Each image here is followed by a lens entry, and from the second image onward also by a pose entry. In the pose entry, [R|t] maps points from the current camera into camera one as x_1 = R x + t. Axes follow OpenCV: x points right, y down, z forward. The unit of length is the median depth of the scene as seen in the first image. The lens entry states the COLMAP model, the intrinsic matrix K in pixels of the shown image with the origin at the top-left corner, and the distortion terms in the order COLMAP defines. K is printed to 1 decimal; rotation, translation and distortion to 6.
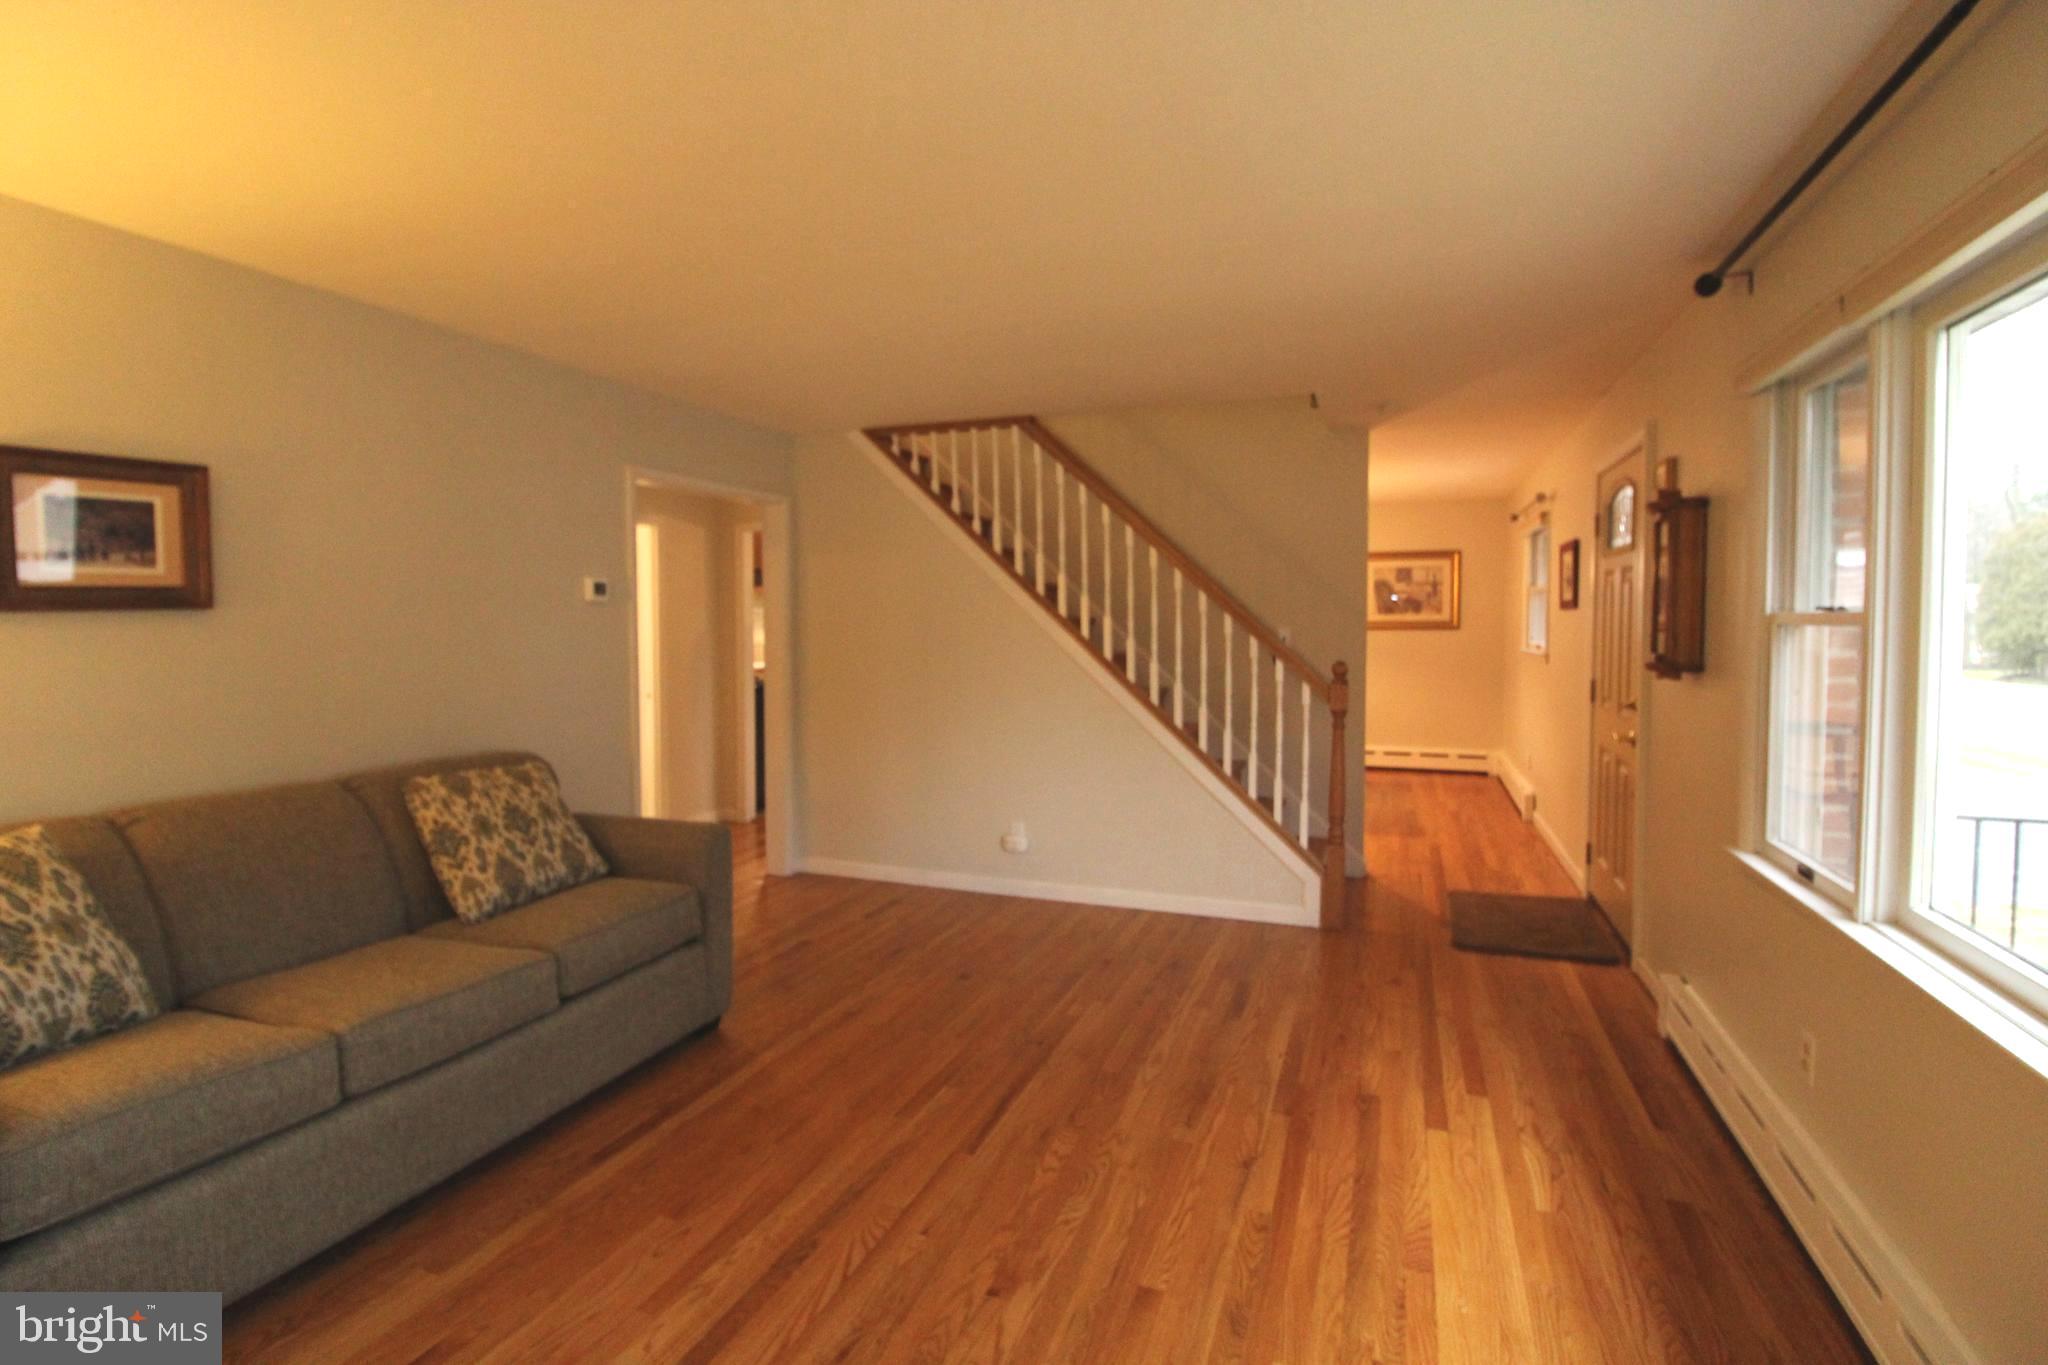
lens RADIAL K [[958.6, 0, 1036.2], [0, 958.6, 662.5], [0, 0, 1]] dist [-0.003575, -0.001429]
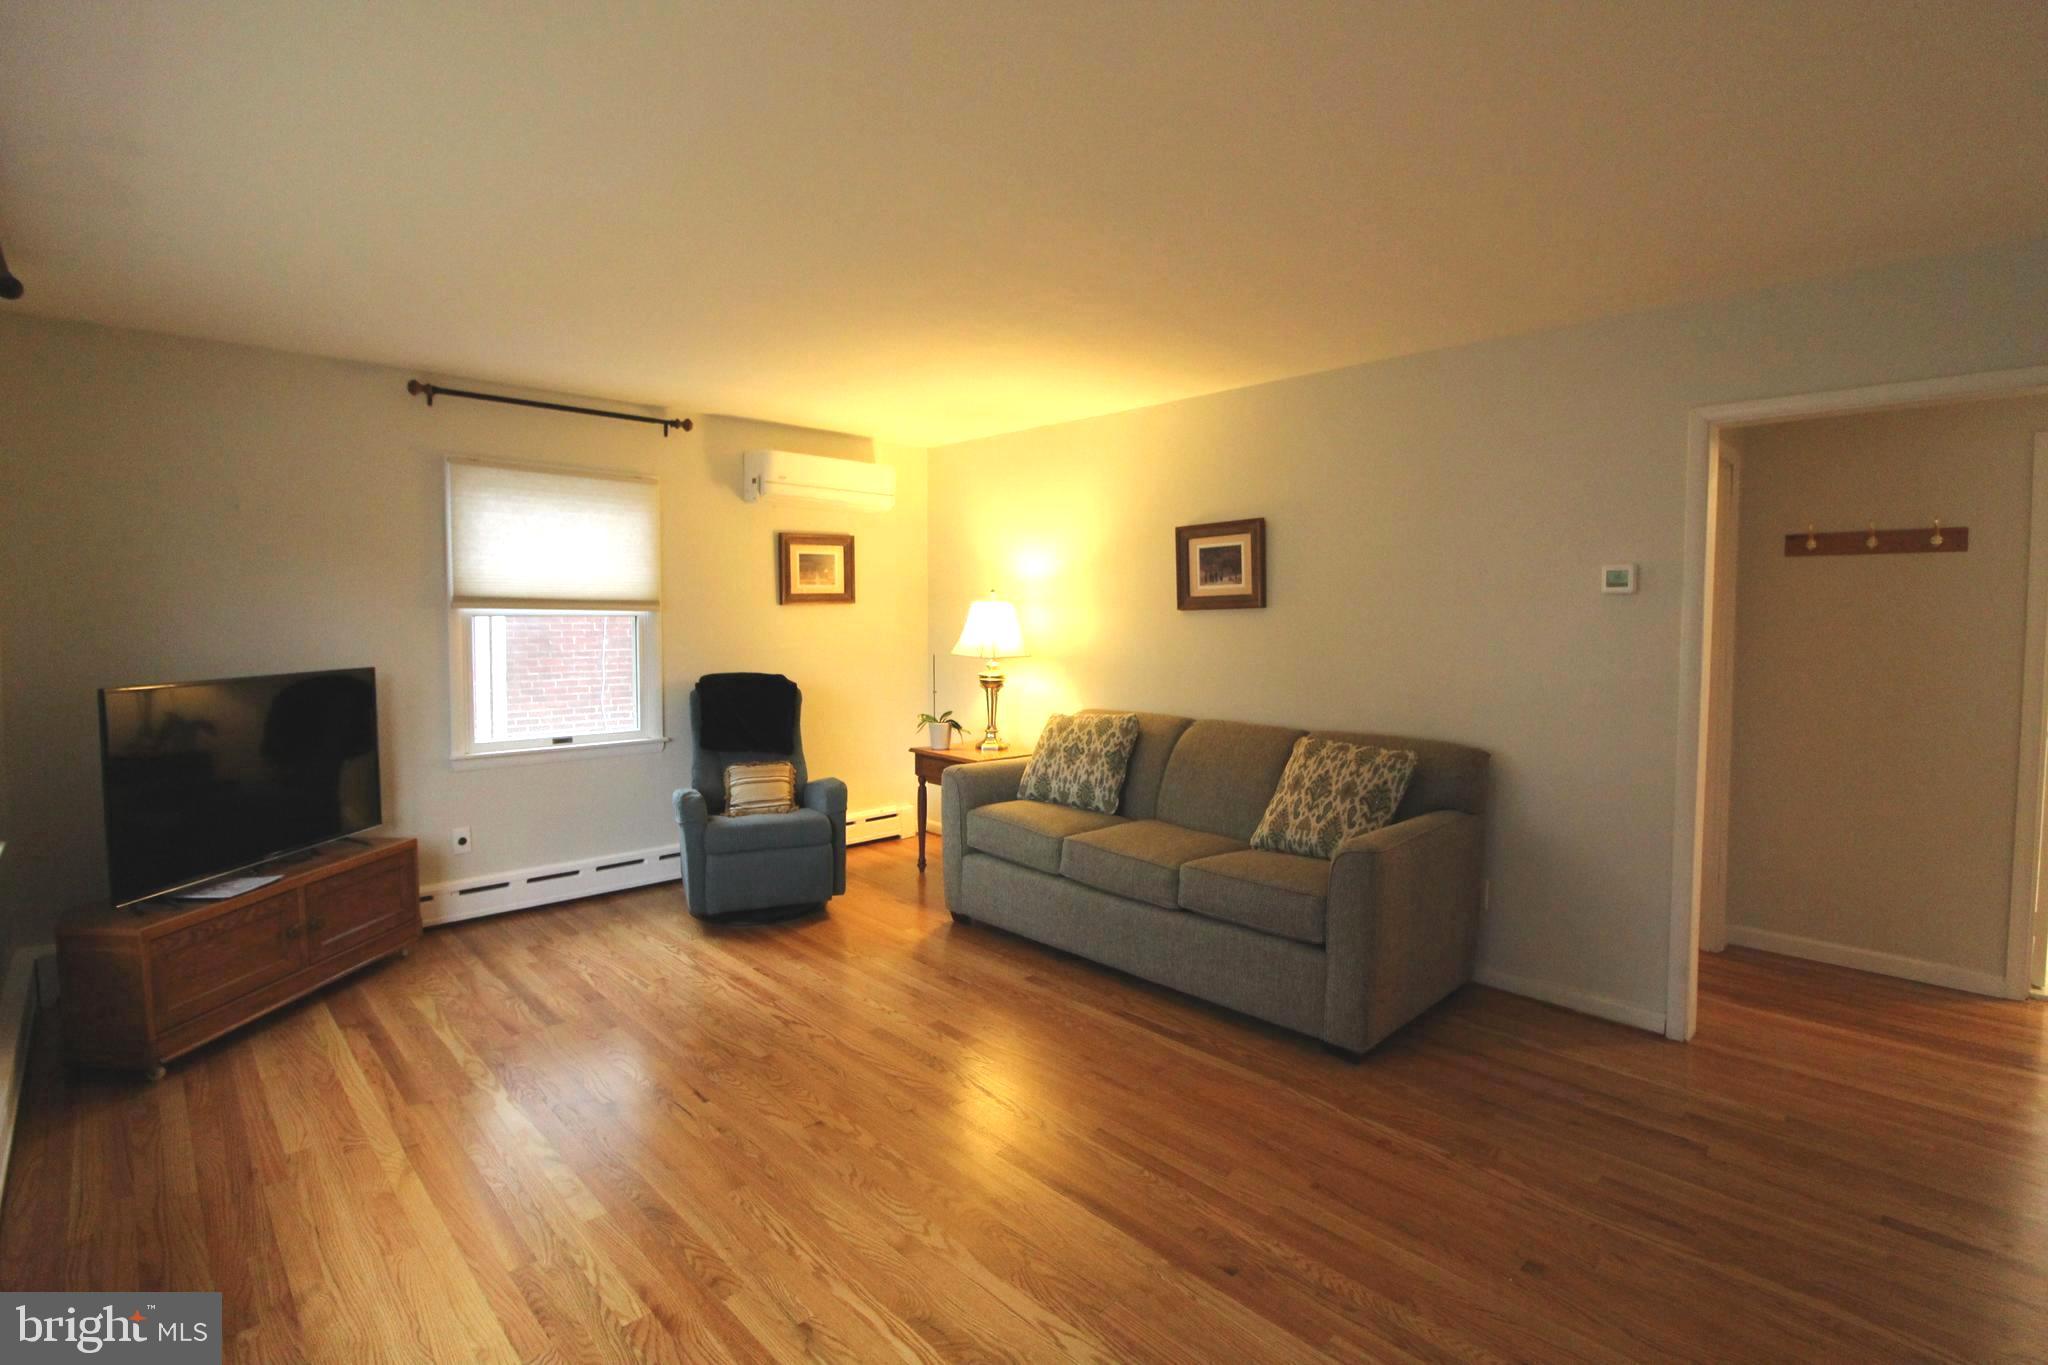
lens RADIAL K [[958.6, 0, 1036.2], [0, 958.6, 662.5], [0, 0, 1]] dist [-0.003575, -0.001429]
pose [[-0.422184, 0.050551, -0.905099, 0.807506], [-0.040040, 0.996430, 0.074329, -0.075009], [0.905625, 0.067620, -0.418653, 1.443880]]
